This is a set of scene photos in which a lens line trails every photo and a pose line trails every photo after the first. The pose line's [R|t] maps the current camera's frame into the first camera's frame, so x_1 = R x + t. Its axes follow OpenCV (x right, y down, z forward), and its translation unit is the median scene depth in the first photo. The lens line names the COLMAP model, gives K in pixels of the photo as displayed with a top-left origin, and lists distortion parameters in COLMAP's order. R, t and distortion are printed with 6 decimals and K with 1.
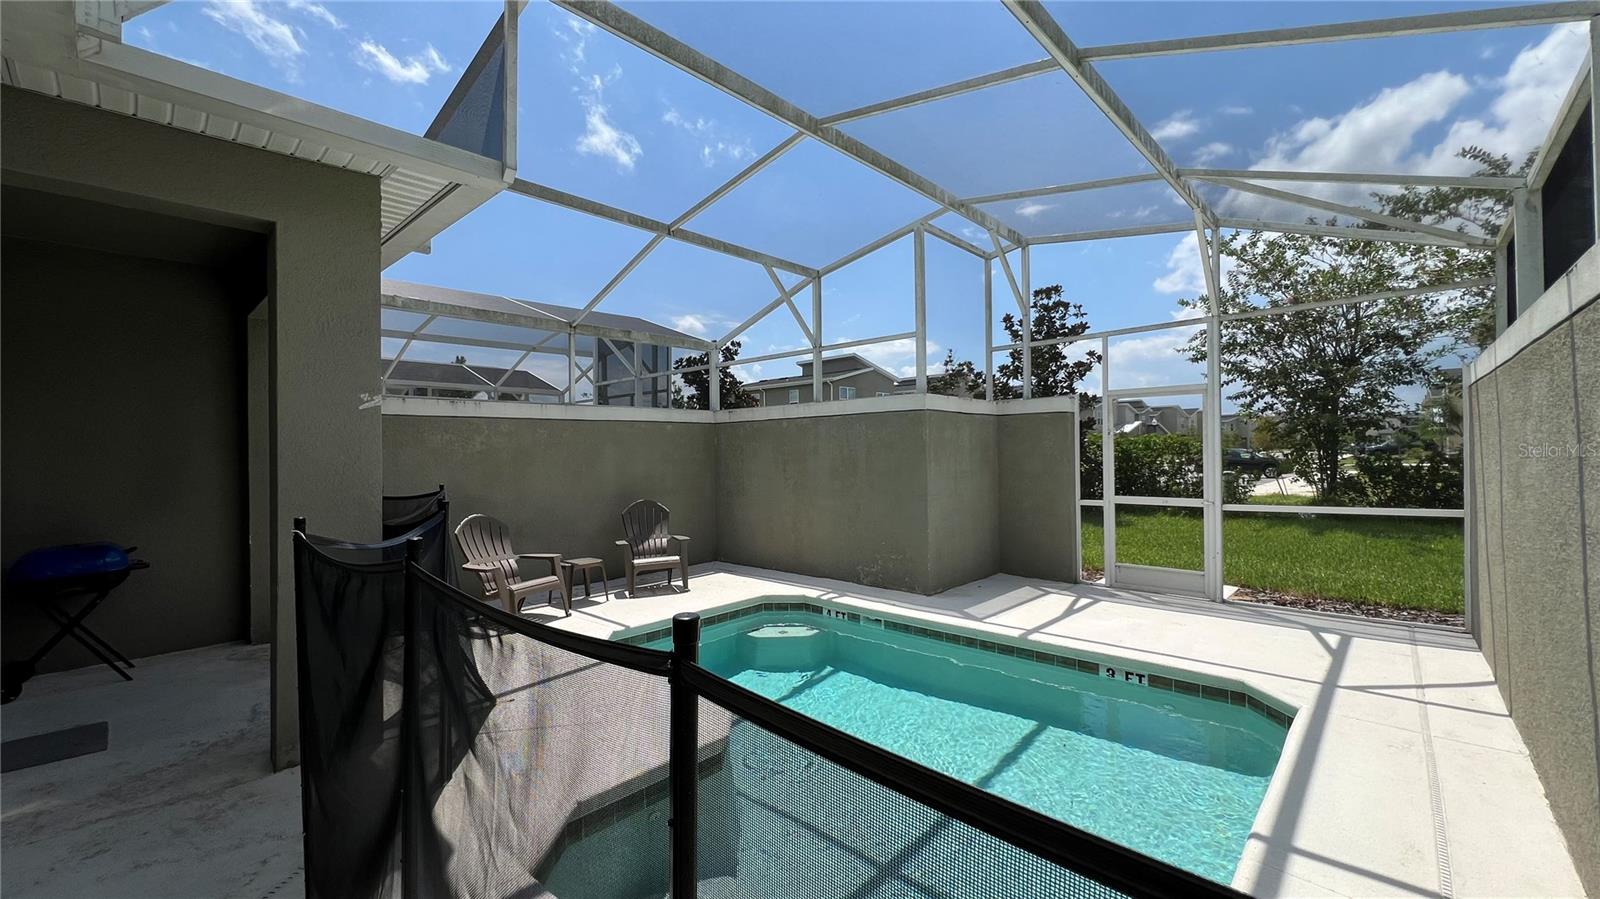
lens RADIAL K [[640.5, 0, 797.0], [0, 640.5, 450.2], [0, 0, 1]] dist [0.000127, 0.000179]
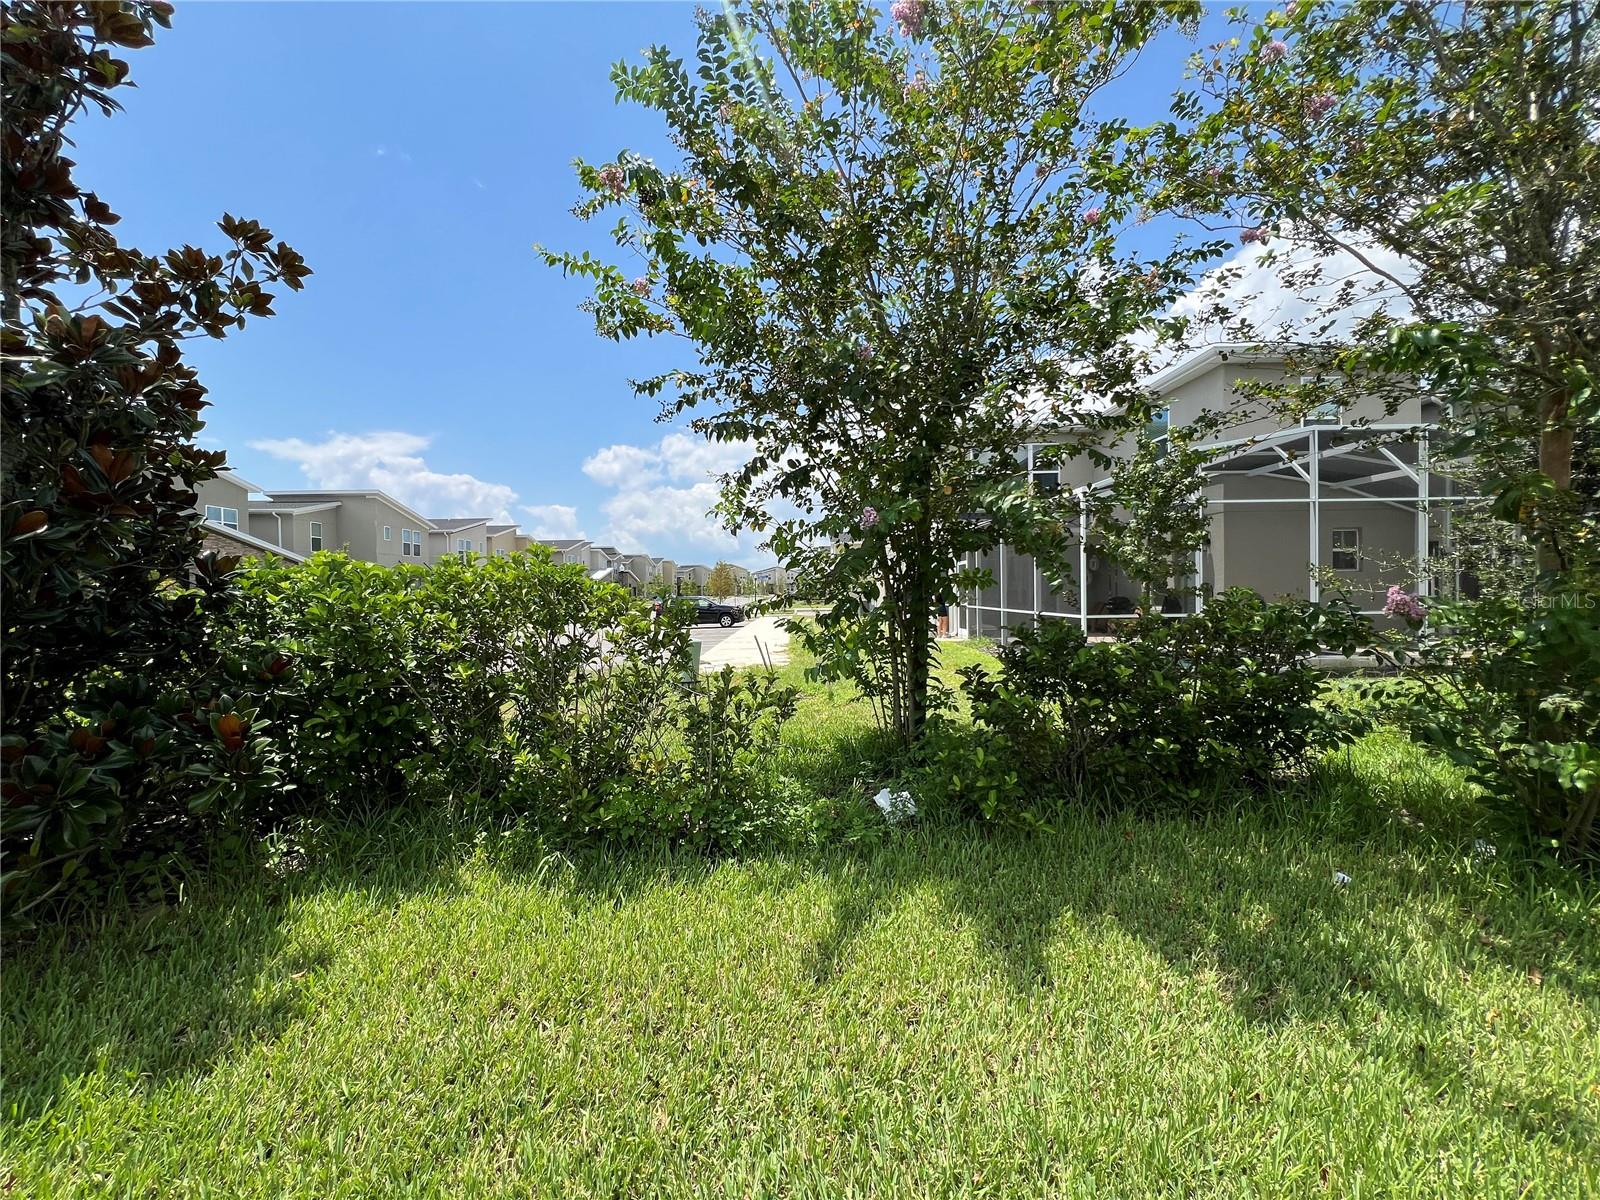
lens RADIAL K [[643.4, 0, 800.0], [0, 643.4, 600.0], [0, 0, 1]] dist [-0.000007, -0.000004]
pose [[0.720430, -0.005342, 0.693507, 0.849806], [0.002209, 0.999983, 0.005408, -0.008912], [-0.693524, -0.002365, 0.720429, 1.274818]]
